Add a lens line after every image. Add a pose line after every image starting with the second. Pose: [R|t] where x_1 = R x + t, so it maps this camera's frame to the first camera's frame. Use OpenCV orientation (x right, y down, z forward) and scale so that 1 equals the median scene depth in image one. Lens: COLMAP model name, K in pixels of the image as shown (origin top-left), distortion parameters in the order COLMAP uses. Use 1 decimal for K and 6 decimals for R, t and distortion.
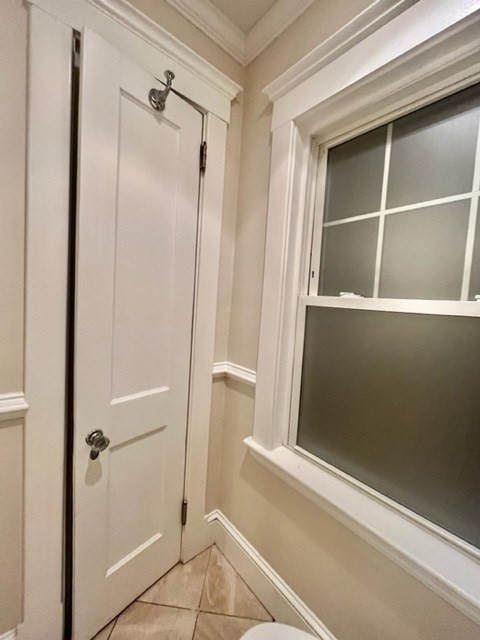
lens RADIAL K [[260.7, 0, 235.6], [0, 260.7, 318.2], [0, 0, 1]] dist [-0.000210, -0.000202]
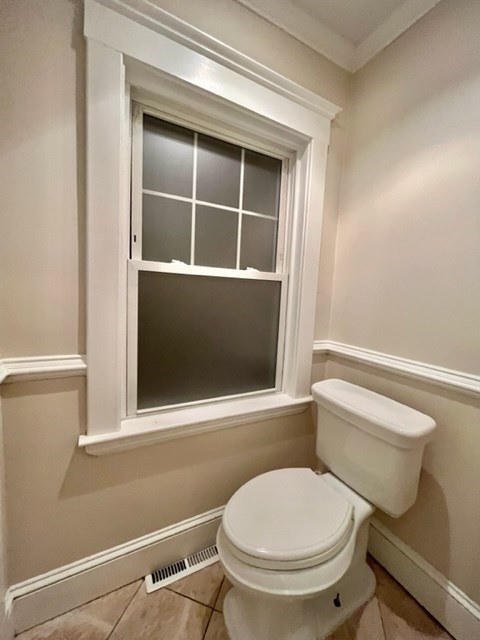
lens RADIAL K [[260.7, 0, 235.0], [0, 260.7, 316.8], [0, 0, 1]] dist [-0.000210, -0.000202]
pose [[0.222492, -0.145802, 0.963970, -0.637162], [0.035045, 0.989311, 0.141546, -0.000834], [-0.974304, 0.002290, 0.225224, 0.422451]]
